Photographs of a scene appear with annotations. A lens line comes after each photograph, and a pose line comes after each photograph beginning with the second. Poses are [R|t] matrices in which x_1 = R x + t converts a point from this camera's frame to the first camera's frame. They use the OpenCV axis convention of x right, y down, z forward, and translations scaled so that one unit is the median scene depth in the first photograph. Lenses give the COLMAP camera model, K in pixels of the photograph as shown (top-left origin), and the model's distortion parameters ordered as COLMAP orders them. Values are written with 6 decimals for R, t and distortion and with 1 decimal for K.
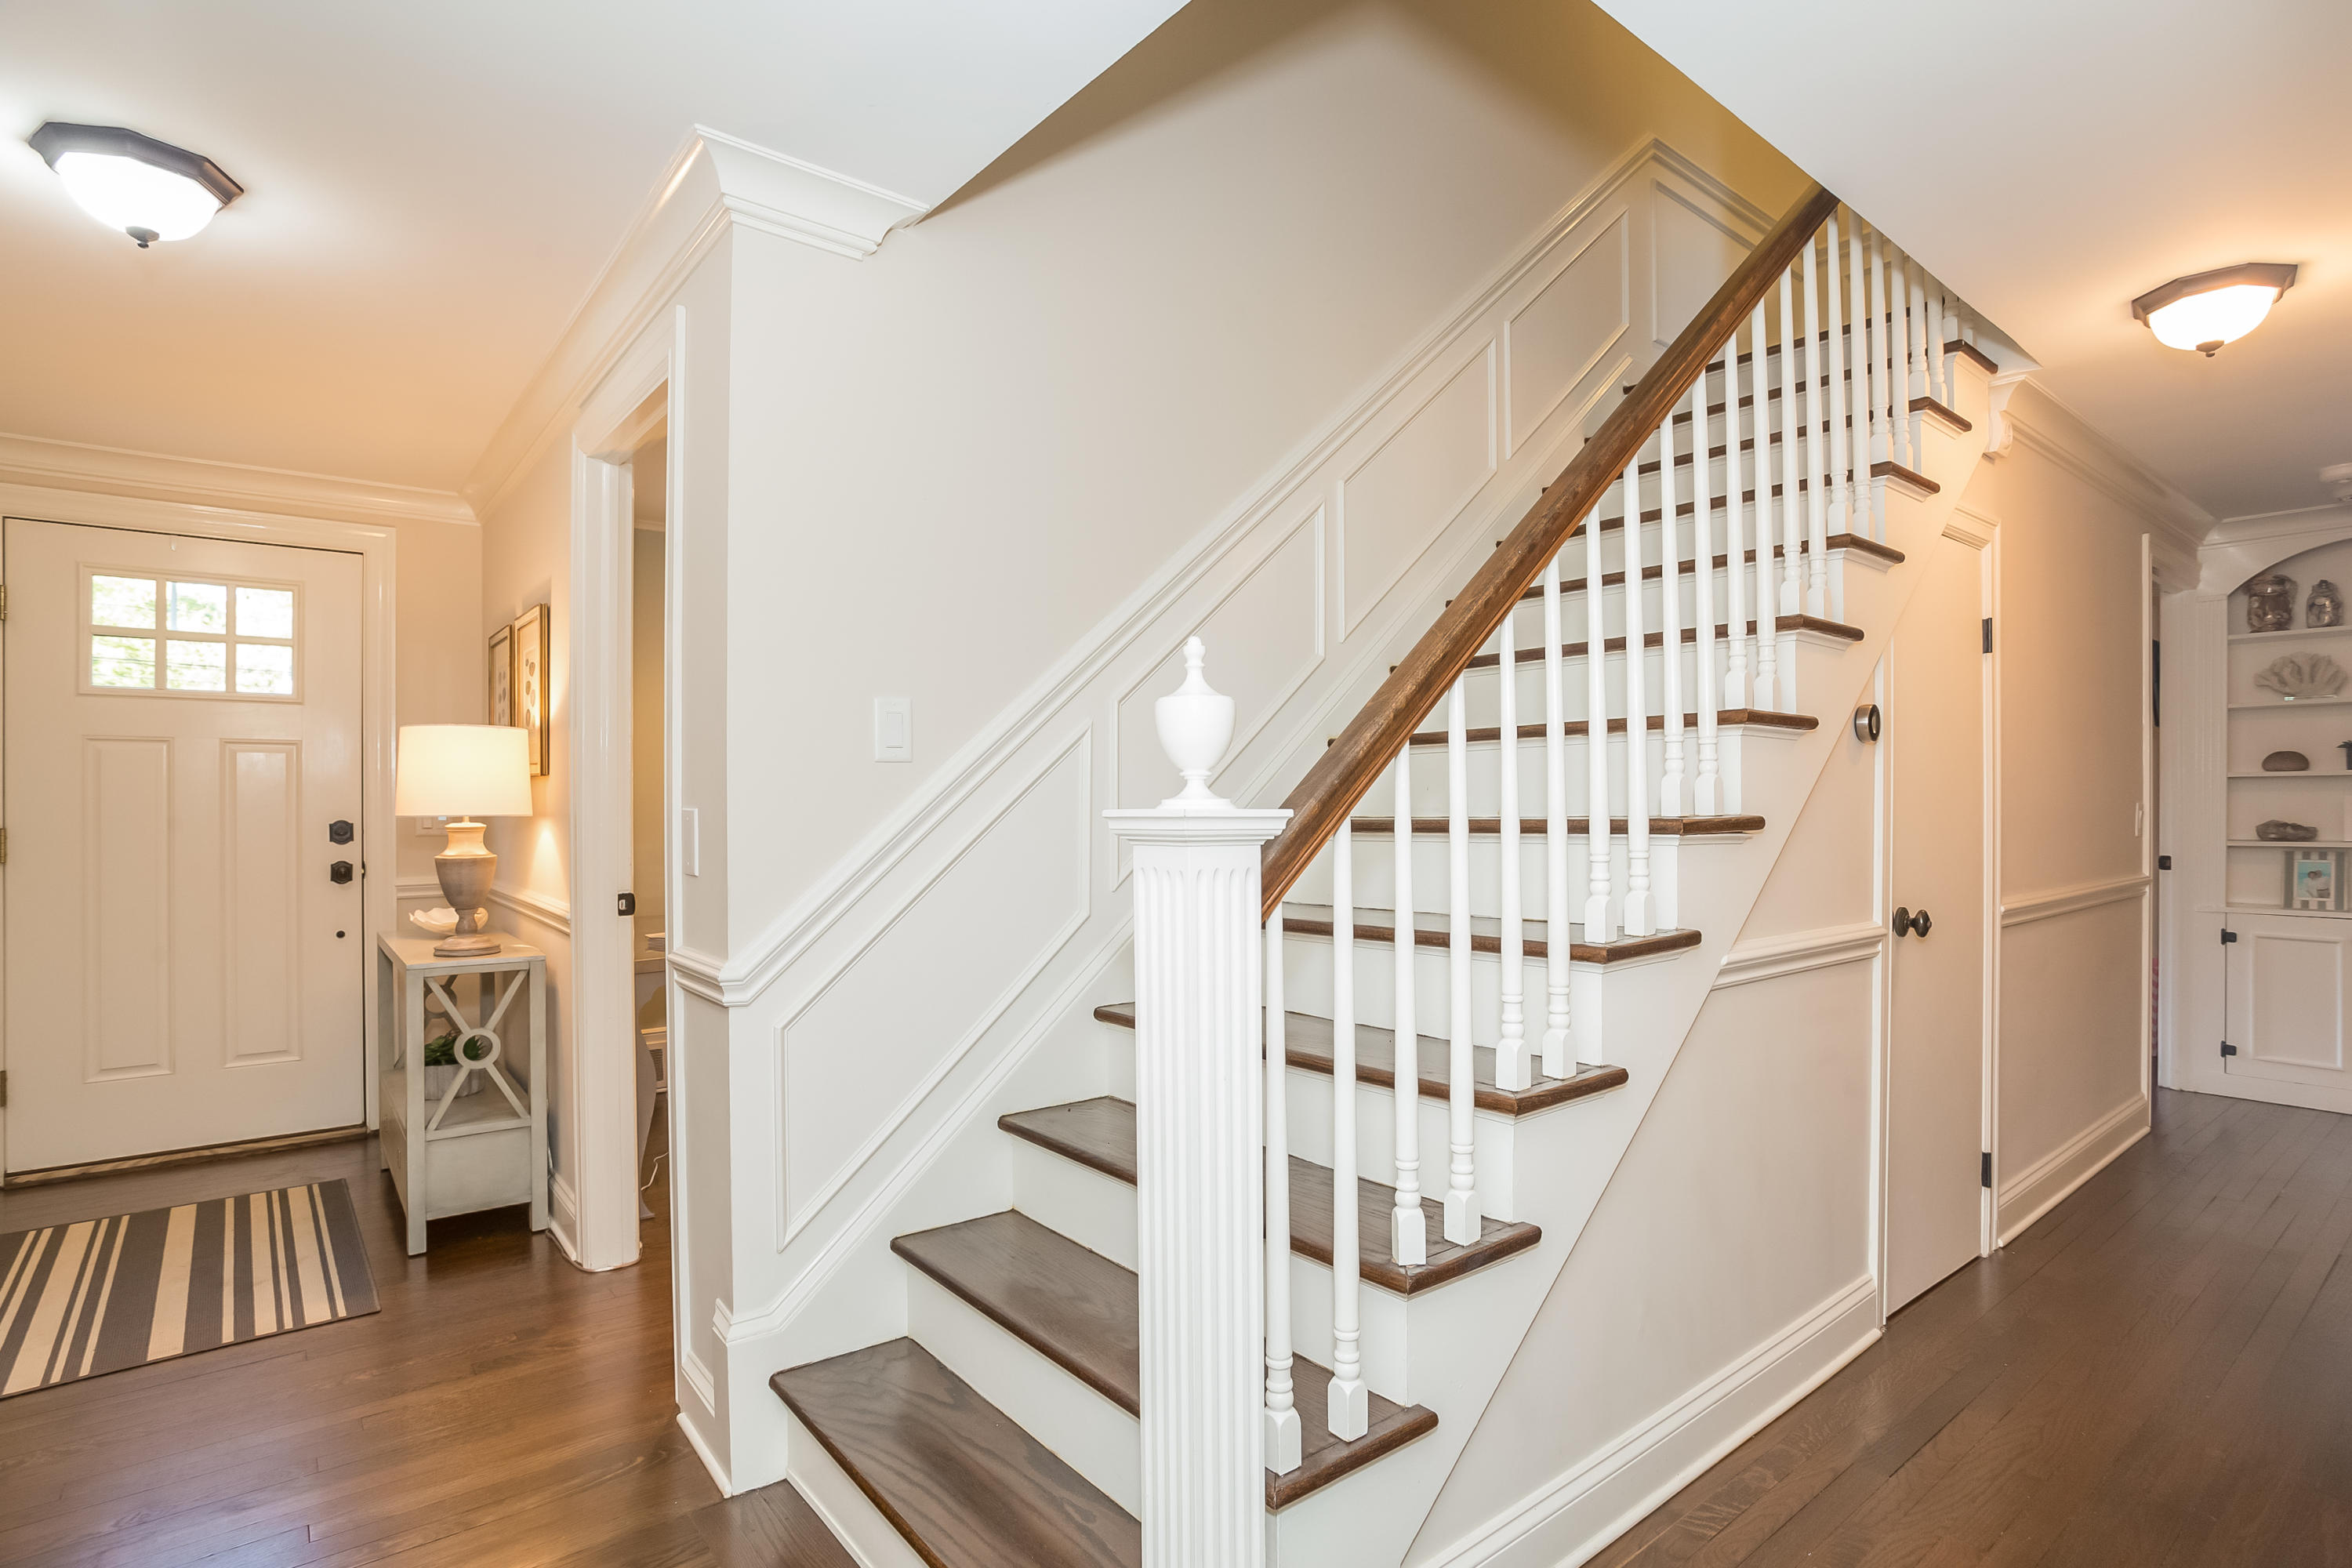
lens RADIAL K [[1166.4, 0, 1176.0], [0, 1166.4, 784.0], [0, 0, 1]] dist [-0.004188, -0.000516]
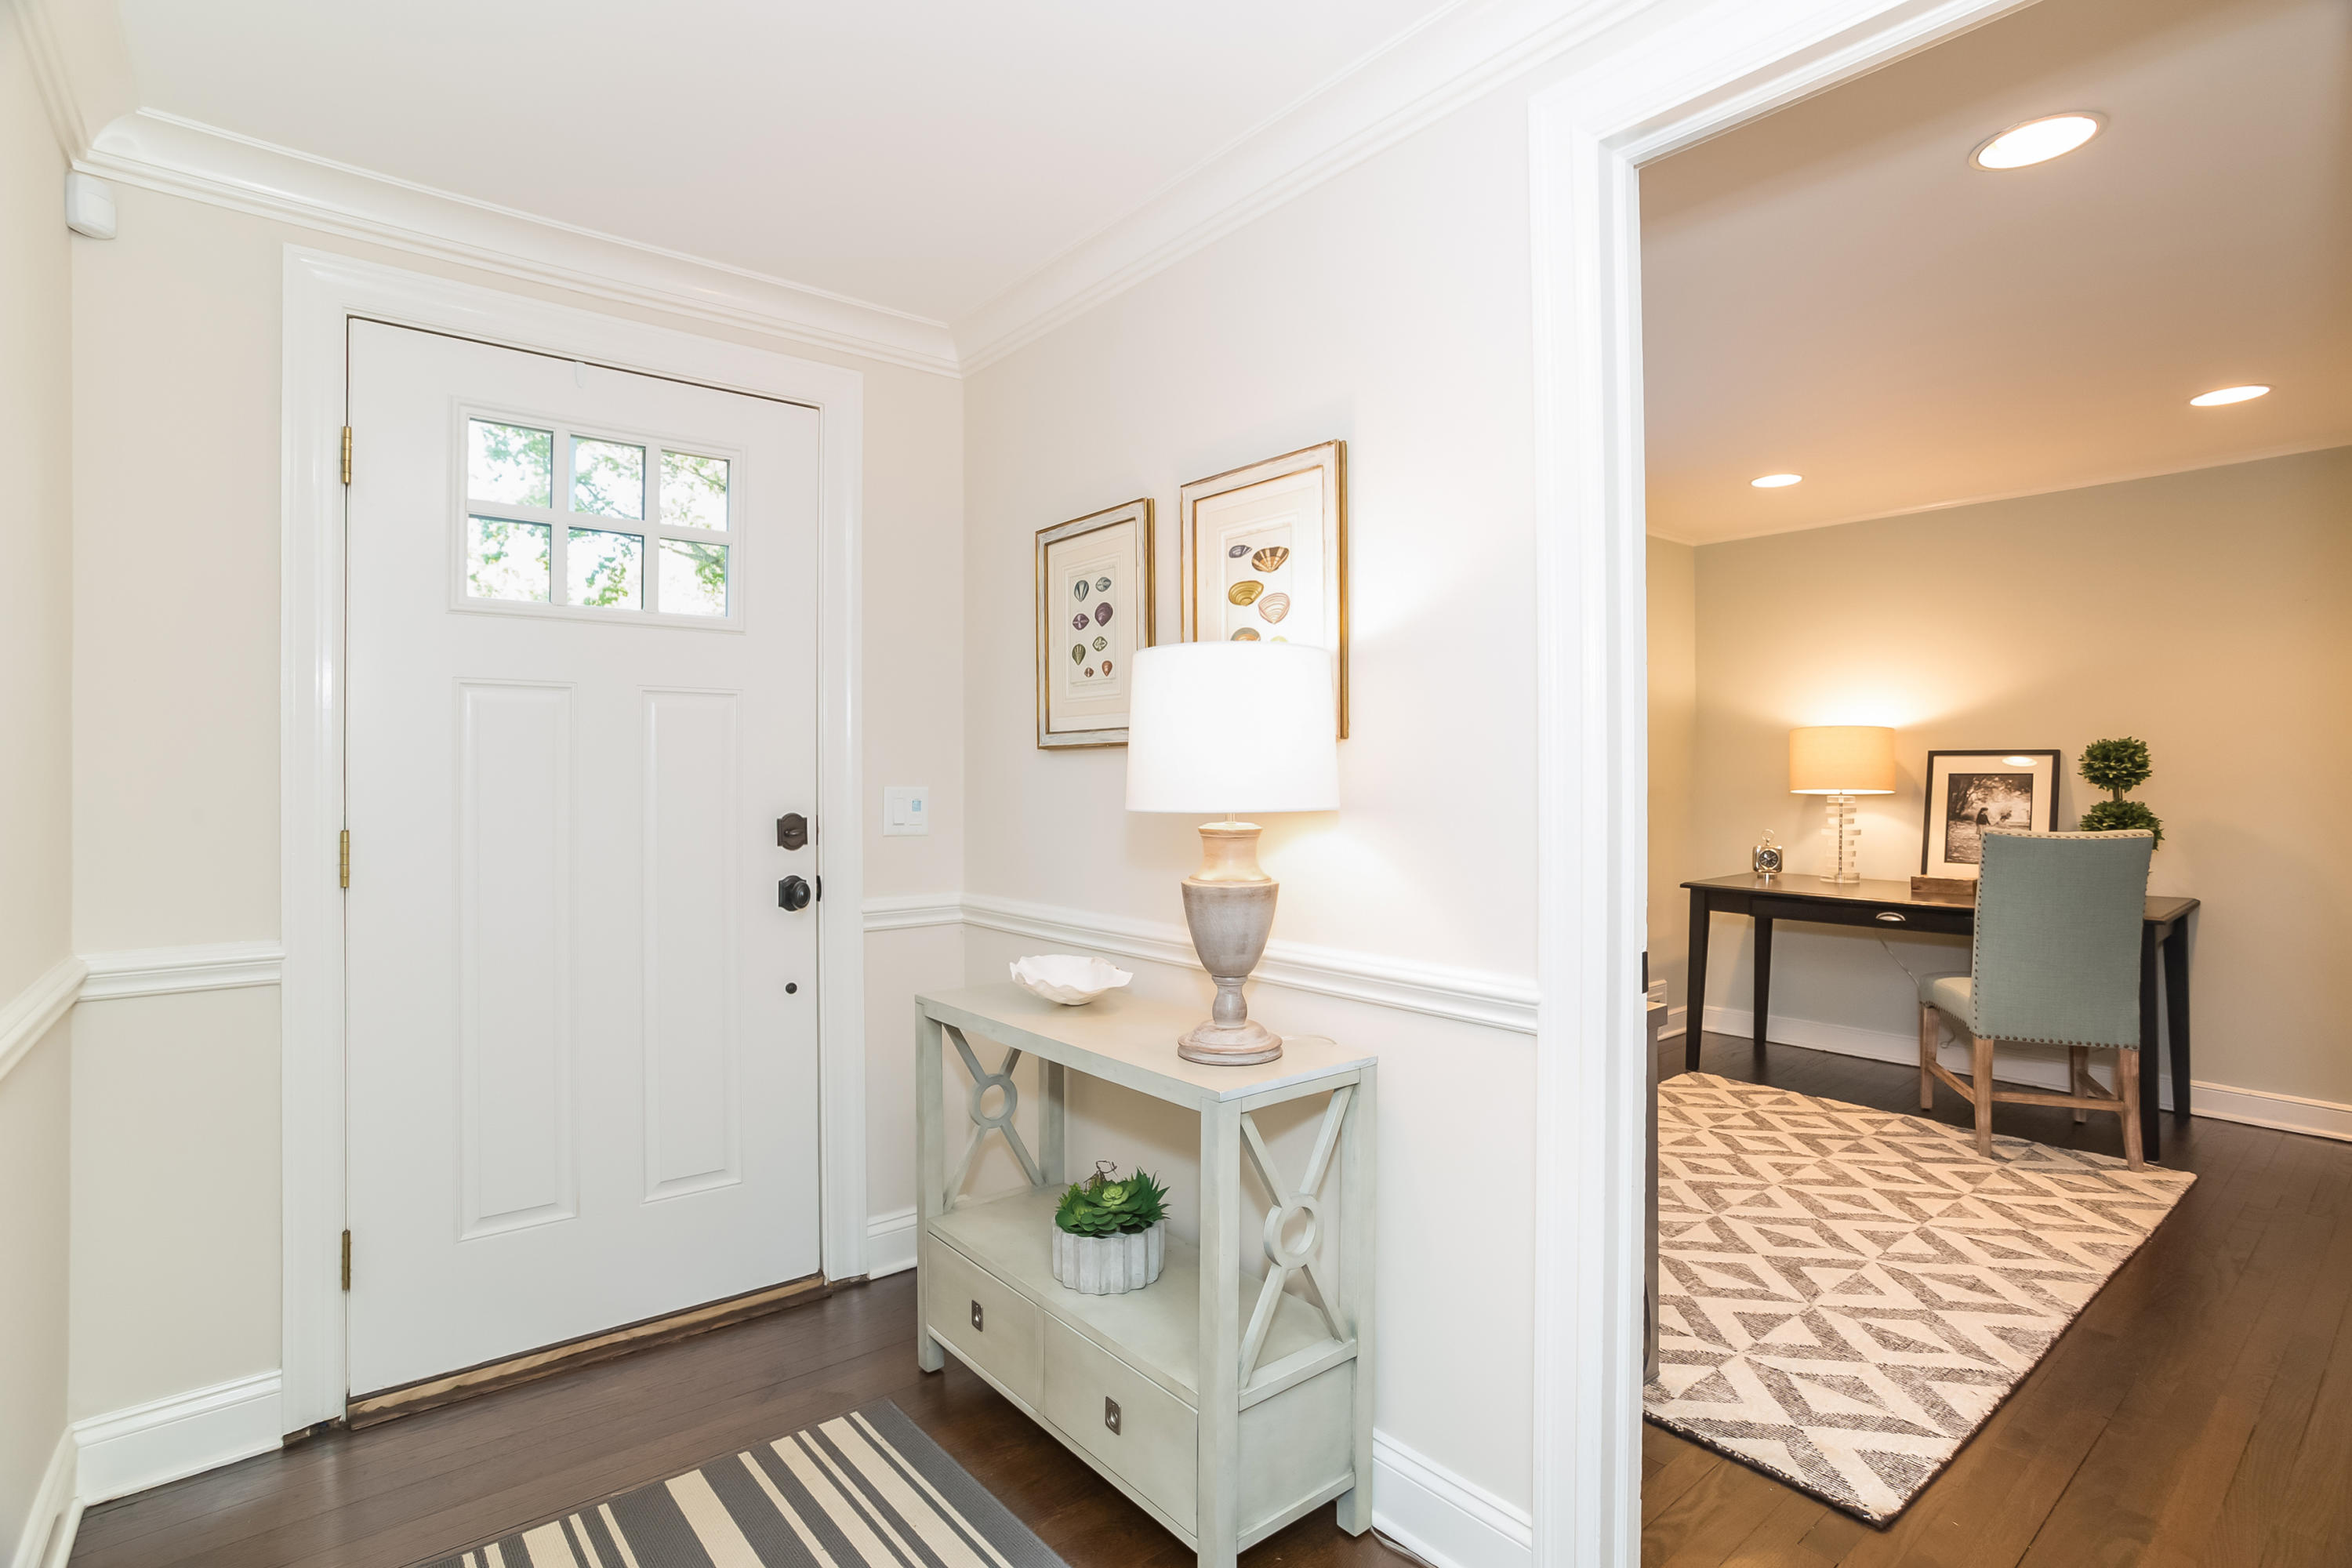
lens RADIAL K [[1159.3, 0, 1183.6], [0, 1159.3, 758.9], [0, 0, 1]] dist [-0.024851, 0.000749]
pose [[0.999882, 0.000074, 0.015376, -0.550065], [-0.000043, 0.999998, -0.002048, 0.002127], [-0.015376, 0.002047, 0.999880, 0.376968]]
